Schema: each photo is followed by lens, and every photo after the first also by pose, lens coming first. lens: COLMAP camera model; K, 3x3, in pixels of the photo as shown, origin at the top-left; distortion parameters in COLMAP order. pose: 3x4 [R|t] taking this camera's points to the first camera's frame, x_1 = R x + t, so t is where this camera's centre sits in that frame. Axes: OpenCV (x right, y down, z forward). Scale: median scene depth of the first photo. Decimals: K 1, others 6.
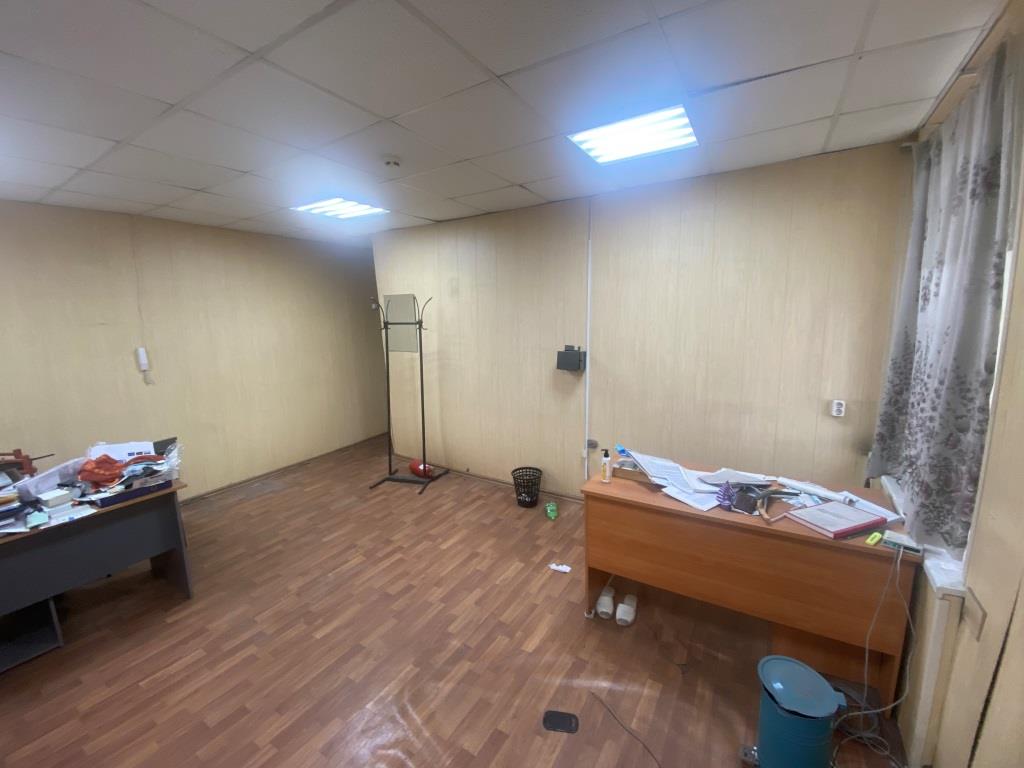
lens RADIAL K [[411.4, 0, 512.0], [0, 411.4, 384.0], [0, 0, 1]] dist [0.019479, -0.015392]
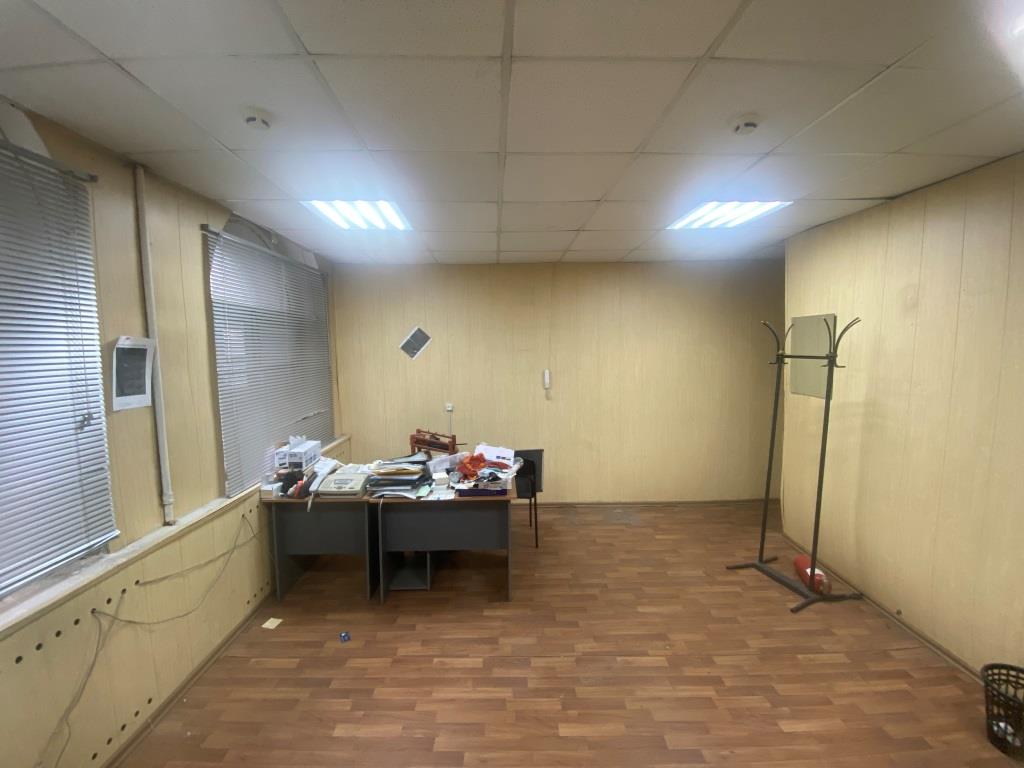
lens RADIAL K [[417.7, 0, 511.8], [0, 417.7, 380.4], [0, 0, 1]] dist [0.019967, -0.018502]
pose [[0.539640, 0.085197, -0.837574, 0.076133], [-0.142911, 0.989698, 0.008595, -0.049561], [0.829678, 0.115060, 0.546256, 0.238095]]
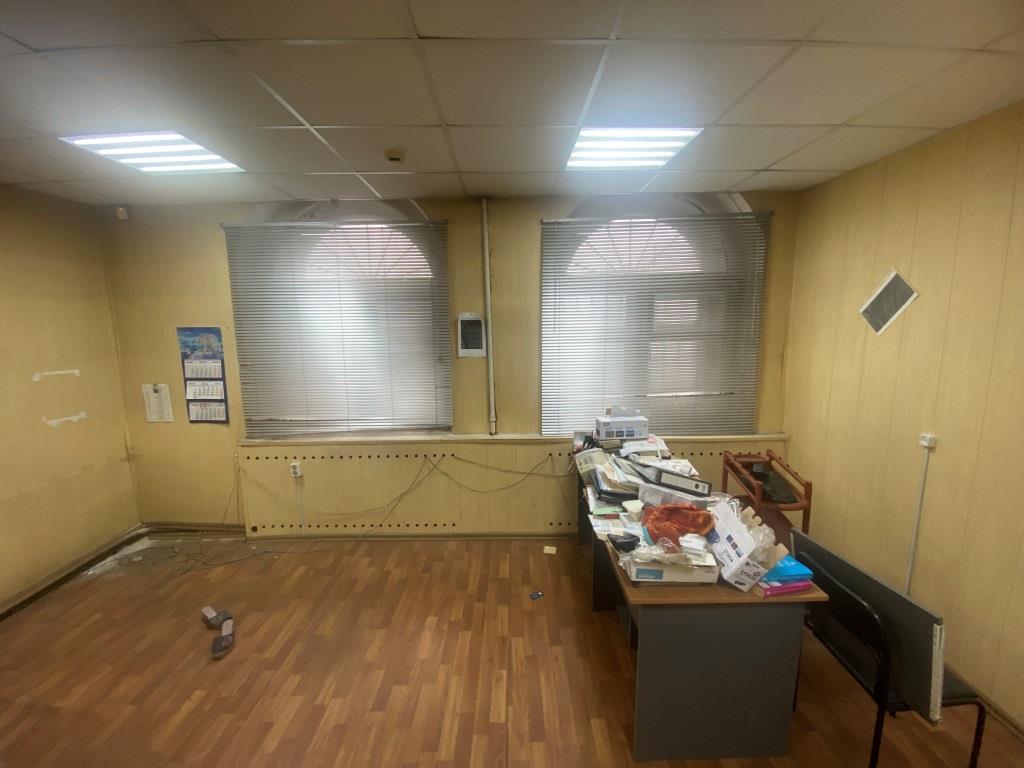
lens RADIAL K [[411.4, 0, 512.0], [0, 411.4, 384.0], [0, 0, 1]] dist [0.019479, -0.015392]
pose [[-0.859951, 0.119952, -0.496081, -0.262825], [-0.043344, 0.951314, 0.305162, -0.155430], [0.508534, 0.283926, -0.812883, 0.900219]]
